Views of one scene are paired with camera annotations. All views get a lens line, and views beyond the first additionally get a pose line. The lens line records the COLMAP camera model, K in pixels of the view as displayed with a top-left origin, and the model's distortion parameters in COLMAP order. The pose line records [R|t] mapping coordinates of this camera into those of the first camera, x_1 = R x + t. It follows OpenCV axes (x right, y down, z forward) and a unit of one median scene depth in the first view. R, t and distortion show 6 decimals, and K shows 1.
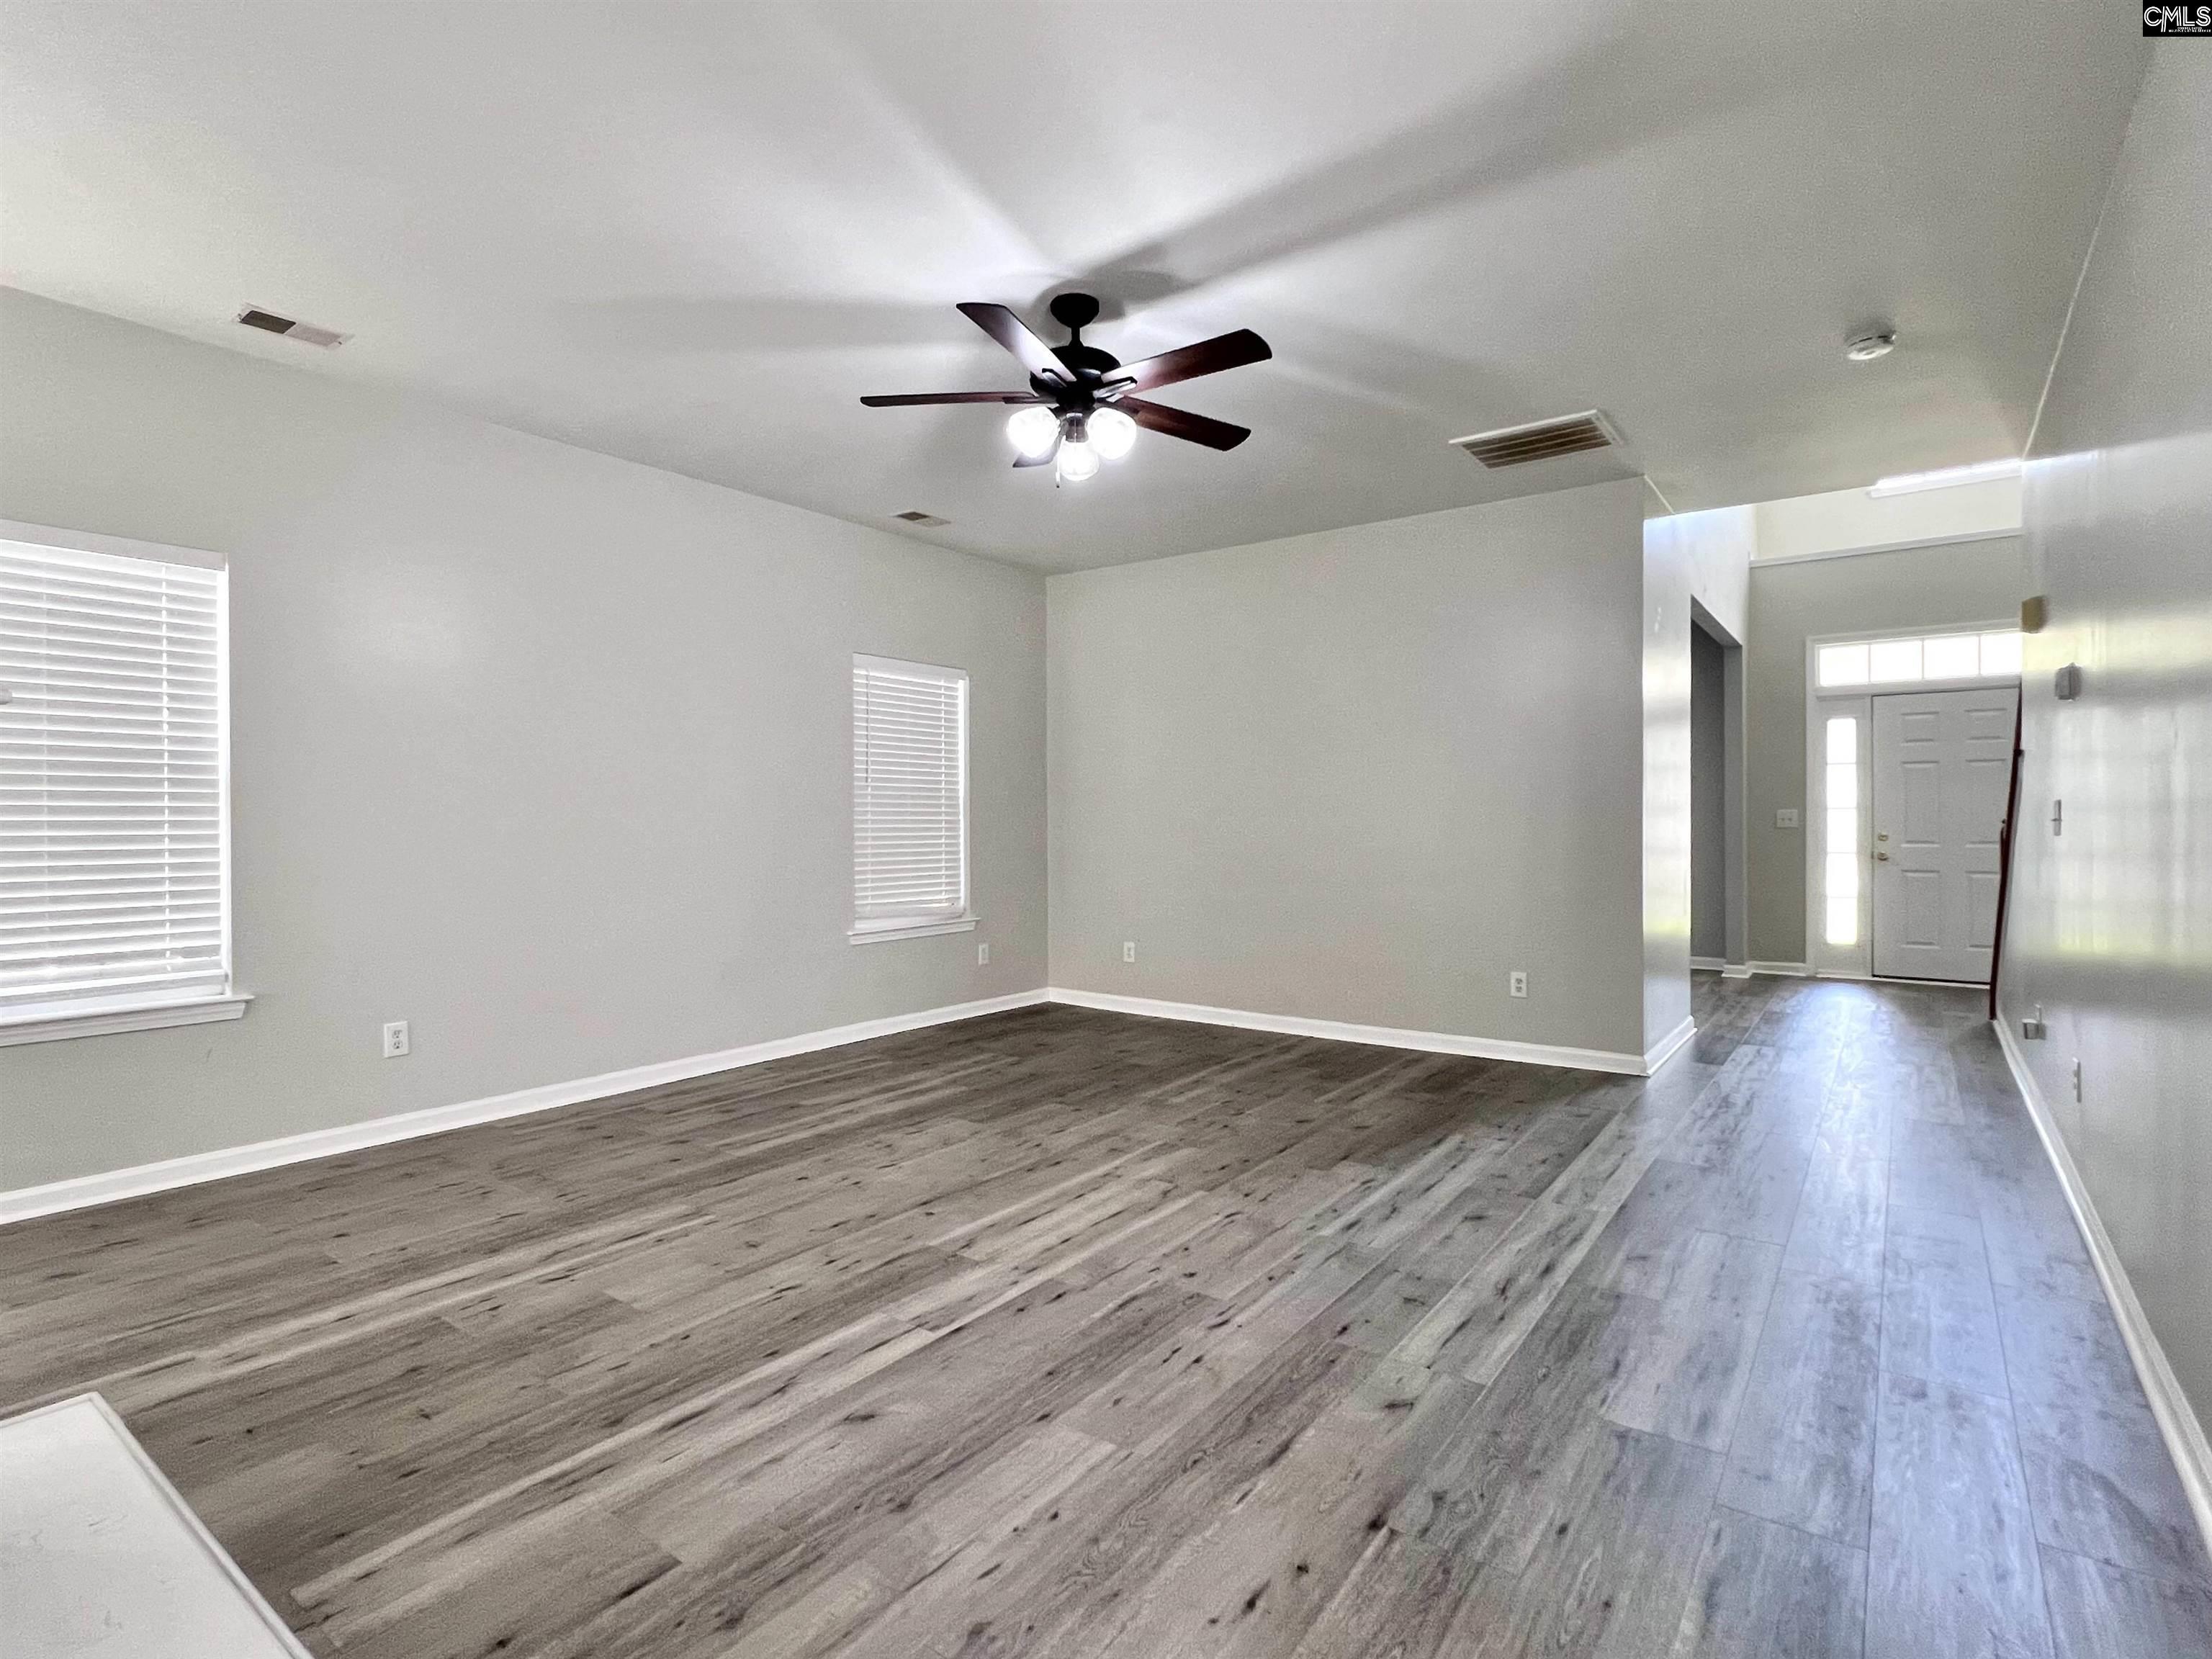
lens RADIAL K [[1093.8, 0, 1106.0], [0, 1093.8, 829.5], [0, 0, 1]] dist [-0.003690, -0.000709]
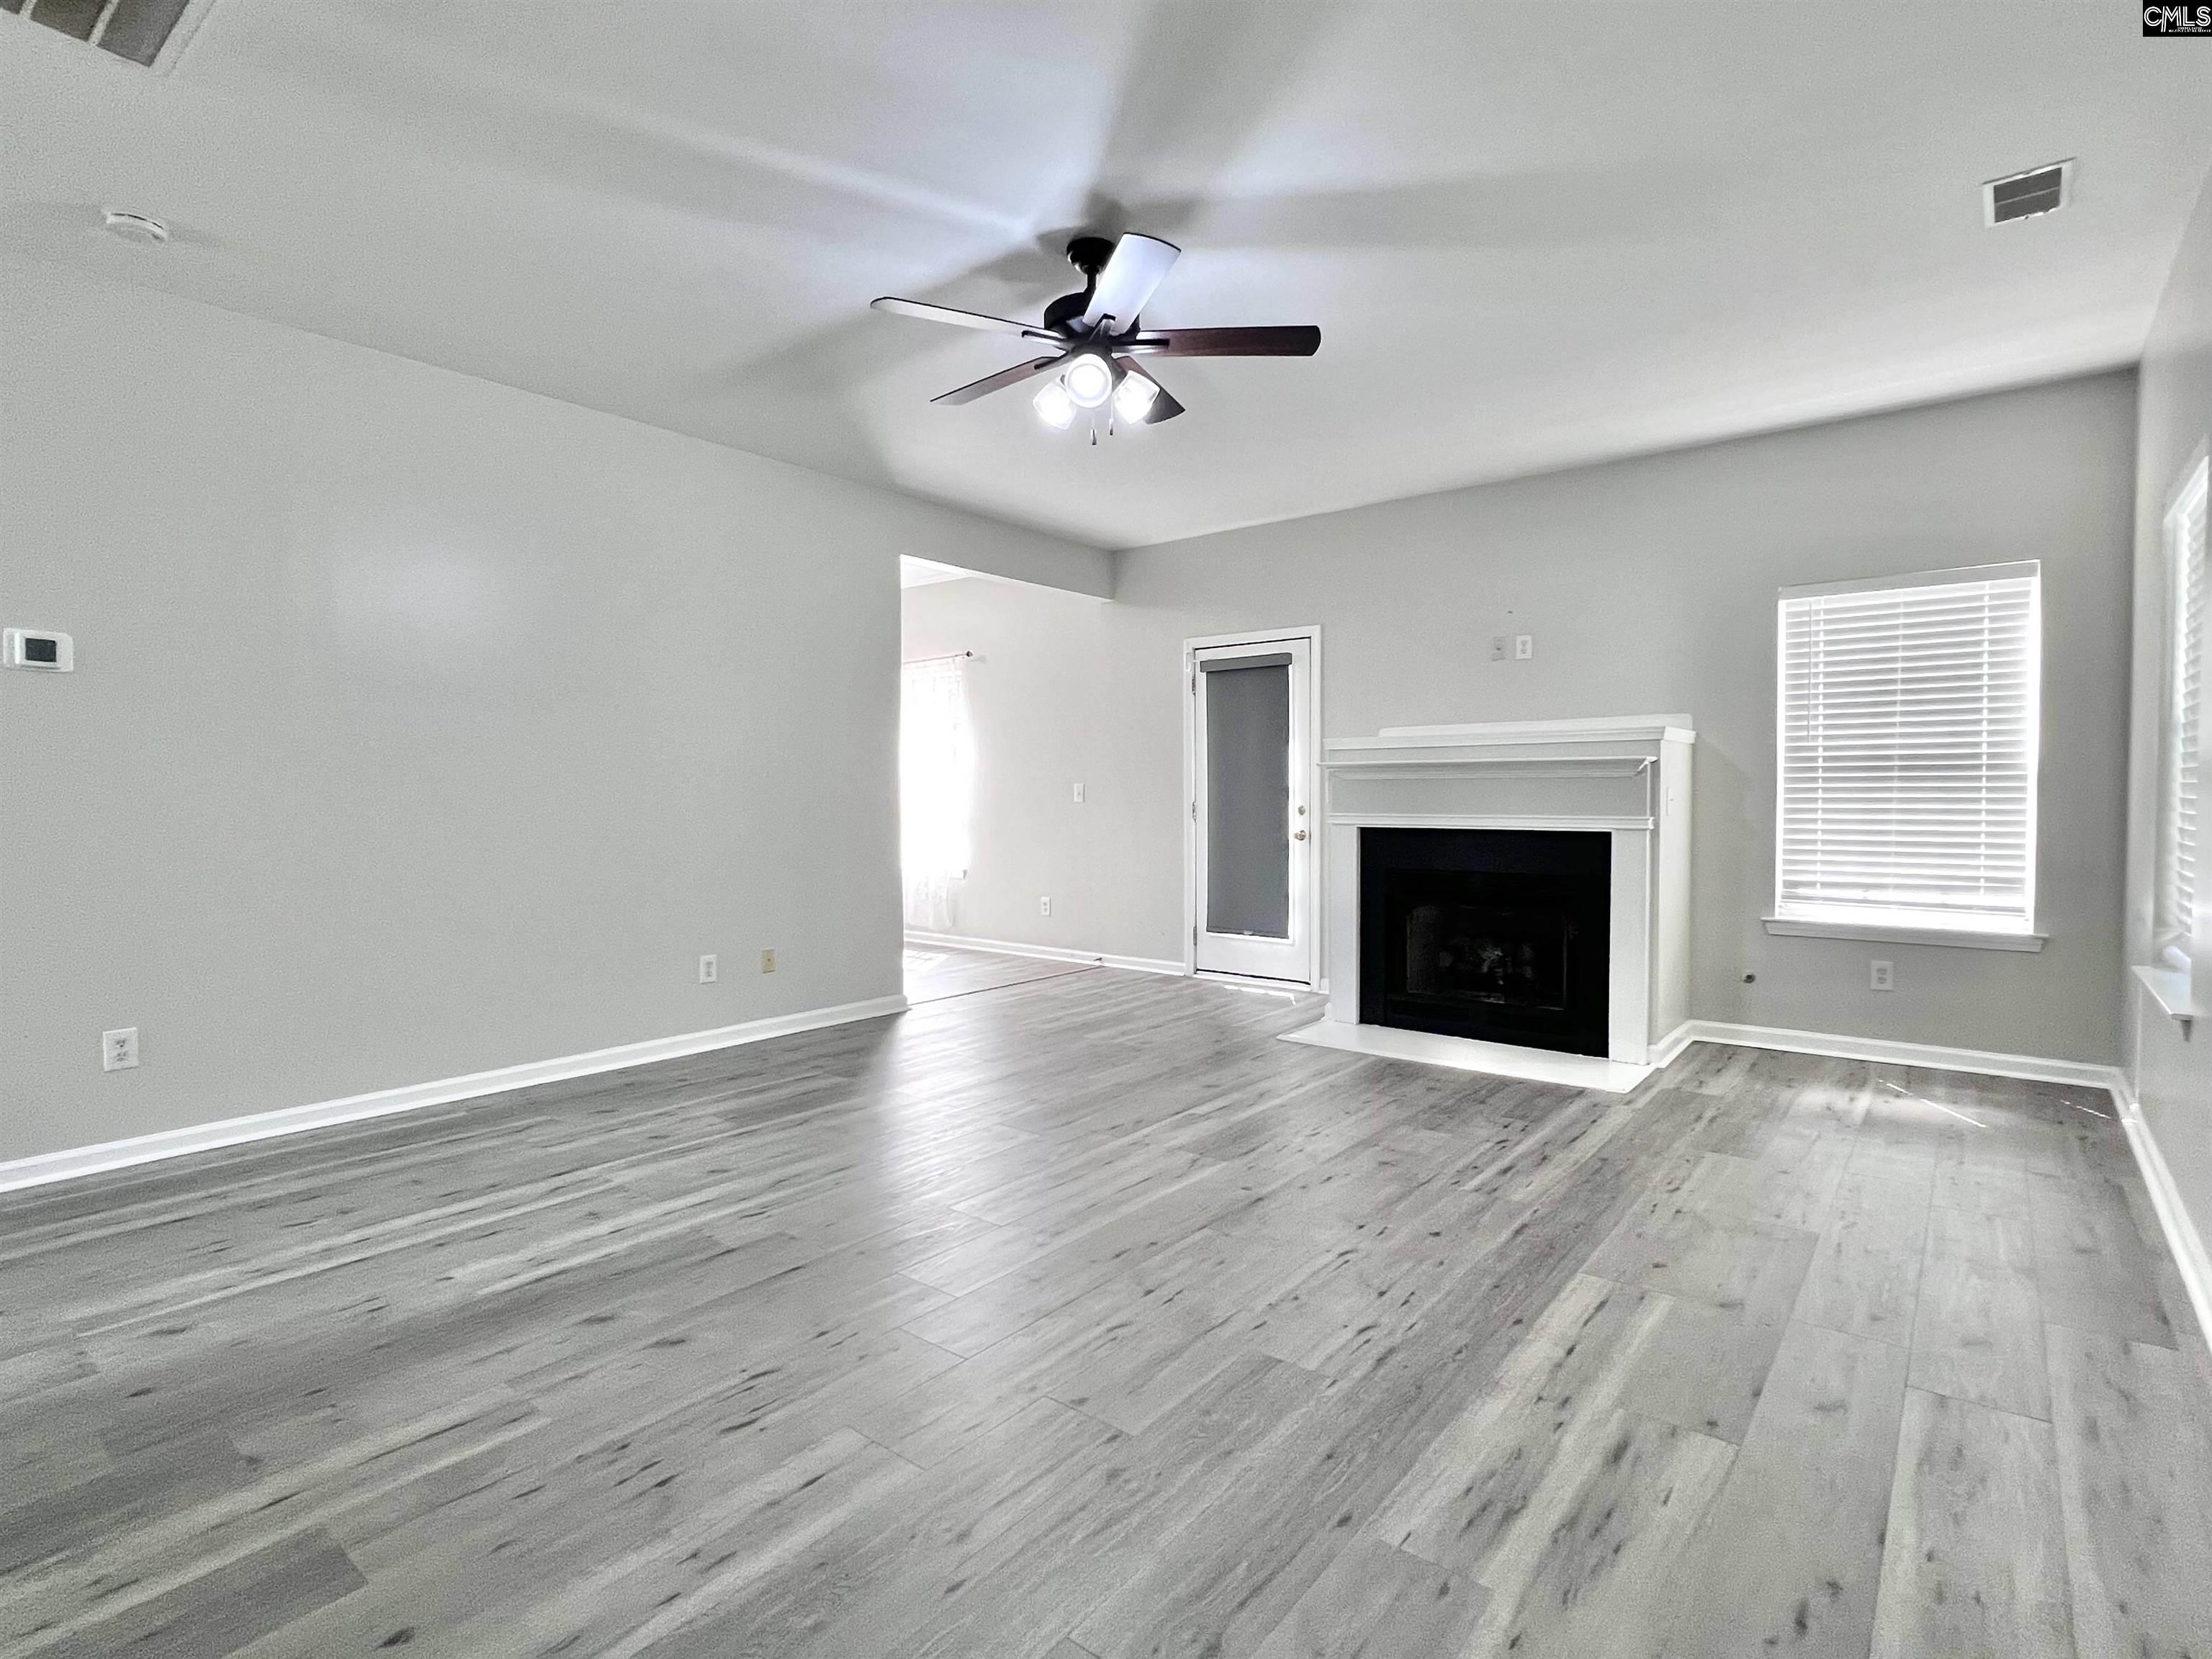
lens RADIAL K [[1100.6, 0, 1102.6], [0, 1100.6, 826.4], [0, 0, 1]] dist [-0.000680, 0.000474]
pose [[-0.998852, 0.005230, 0.047618, -0.072932], [0.007111, 0.999198, 0.039407, -0.012469], [-0.047374, 0.039700, -0.998088, 1.778316]]
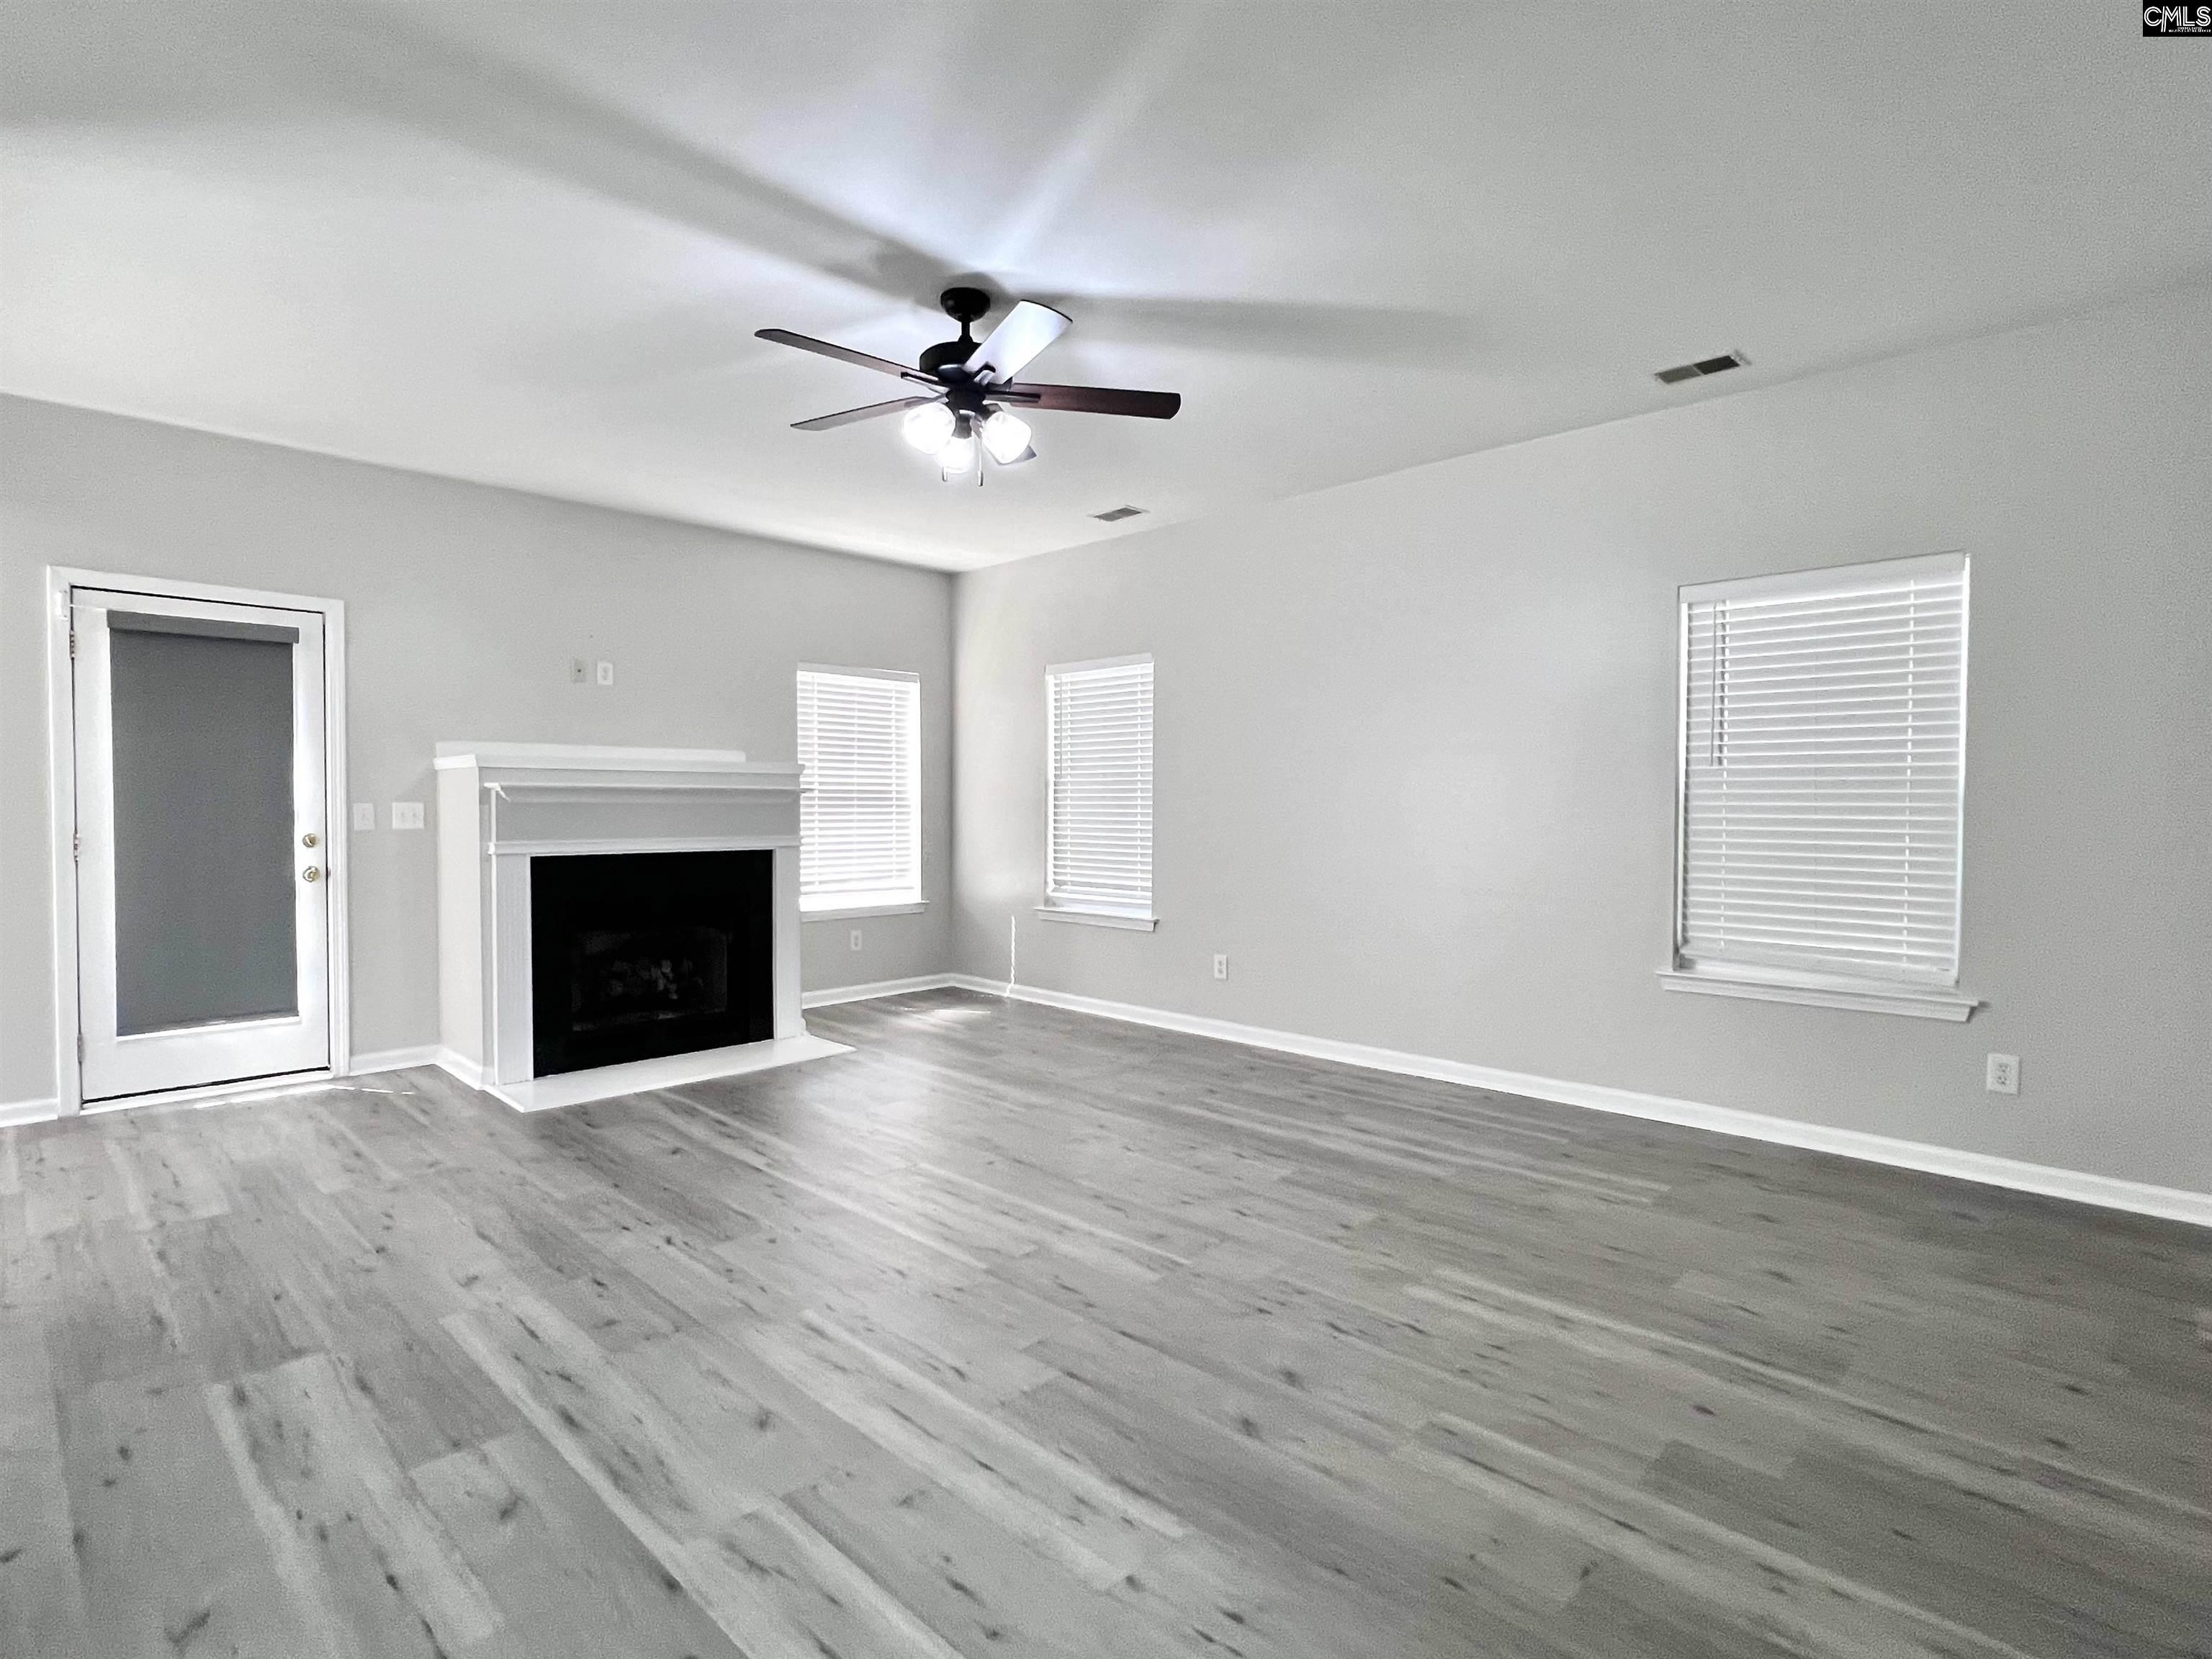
lens RADIAL K [[1100.6, 0, 1102.6], [0, 1100.6, 826.4], [0, 0, 1]] dist [-0.000680, 0.000474]
pose [[-0.136344, 0.022467, -0.990407, 0.855537], [-0.011390, 0.999641, 0.024245, -0.026091], [0.990596, 0.014586, -0.136039, 1.137164]]
